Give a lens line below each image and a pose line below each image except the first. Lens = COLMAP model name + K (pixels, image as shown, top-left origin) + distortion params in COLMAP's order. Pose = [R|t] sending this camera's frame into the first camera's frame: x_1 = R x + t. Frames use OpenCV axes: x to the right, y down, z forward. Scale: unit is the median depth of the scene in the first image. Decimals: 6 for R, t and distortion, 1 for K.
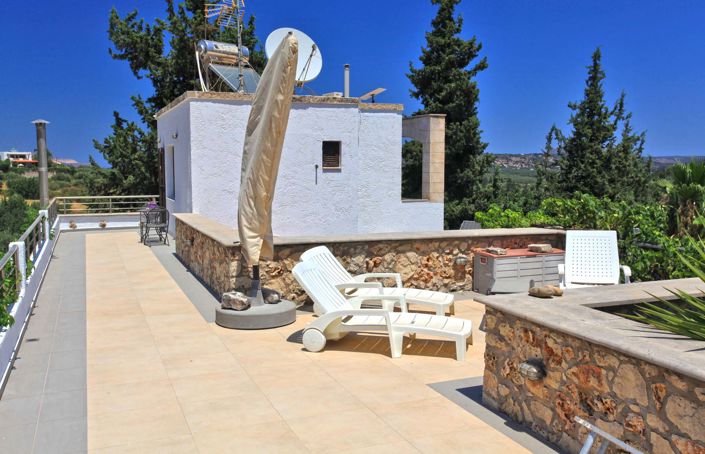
lens RADIAL K [[670.0, 0, 352.5], [0, 670.0, 227.0], [0, 0, 1]] dist [0.007702, 0.005649]
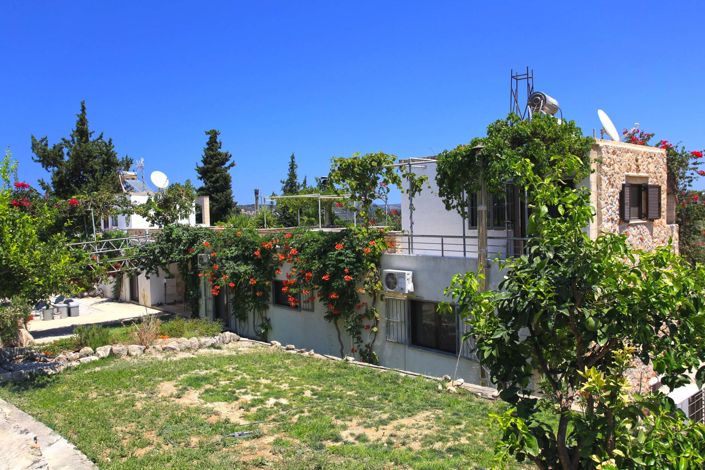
lens RADIAL K [[566.2, 0, 352.5], [0, 566.2, 235.0], [0, 0, 1]] dist [0.001444, -0.000131]
pose [[0.940327, -0.039192, 0.338009, -0.056759], [0.058417, 0.997190, -0.046889, 0.078472], [-0.335221, 0.063837, 0.939974, -0.745914]]
